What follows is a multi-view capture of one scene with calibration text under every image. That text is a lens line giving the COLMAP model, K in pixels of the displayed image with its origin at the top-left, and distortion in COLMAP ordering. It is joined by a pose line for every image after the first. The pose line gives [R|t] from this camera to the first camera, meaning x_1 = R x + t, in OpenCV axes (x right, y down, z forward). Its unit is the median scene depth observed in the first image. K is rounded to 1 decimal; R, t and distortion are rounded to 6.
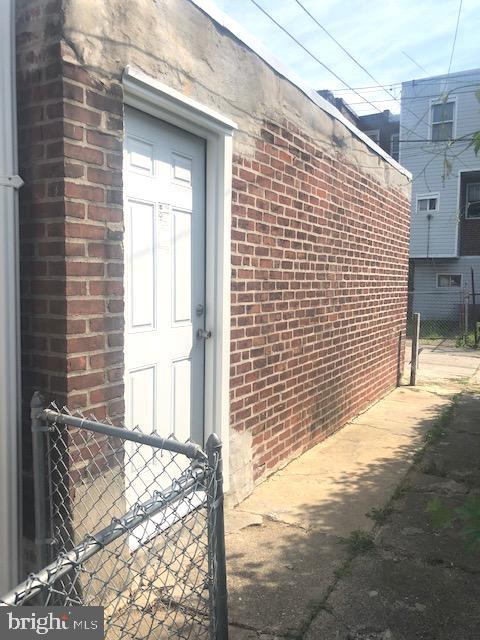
lens RADIAL K [[515.8, 0, 239.8], [0, 515.8, 320.4], [0, 0, 1]] dist [0.006570, -0.009673]
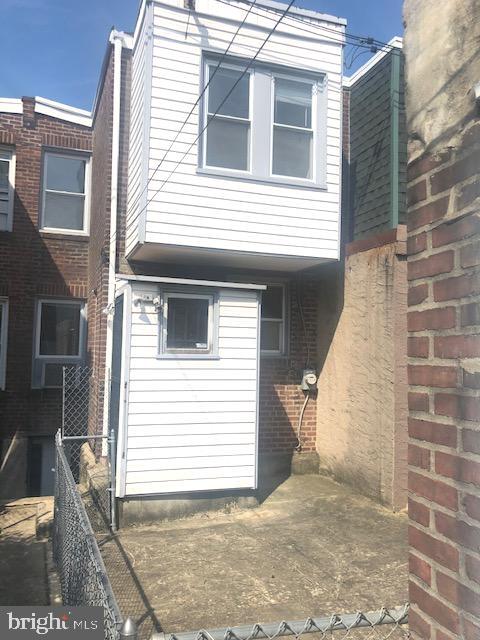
lens RADIAL K [[515.8, 0, 240.1], [0, 515.8, 319.8], [0, 0, 1]] dist [0.006570, -0.009673]
pose [[-0.665021, -0.074123, -0.743137, 0.374464], [-0.088393, 0.995880, -0.020231, -0.207033], [0.741575, 0.052234, -0.668833, 1.246877]]
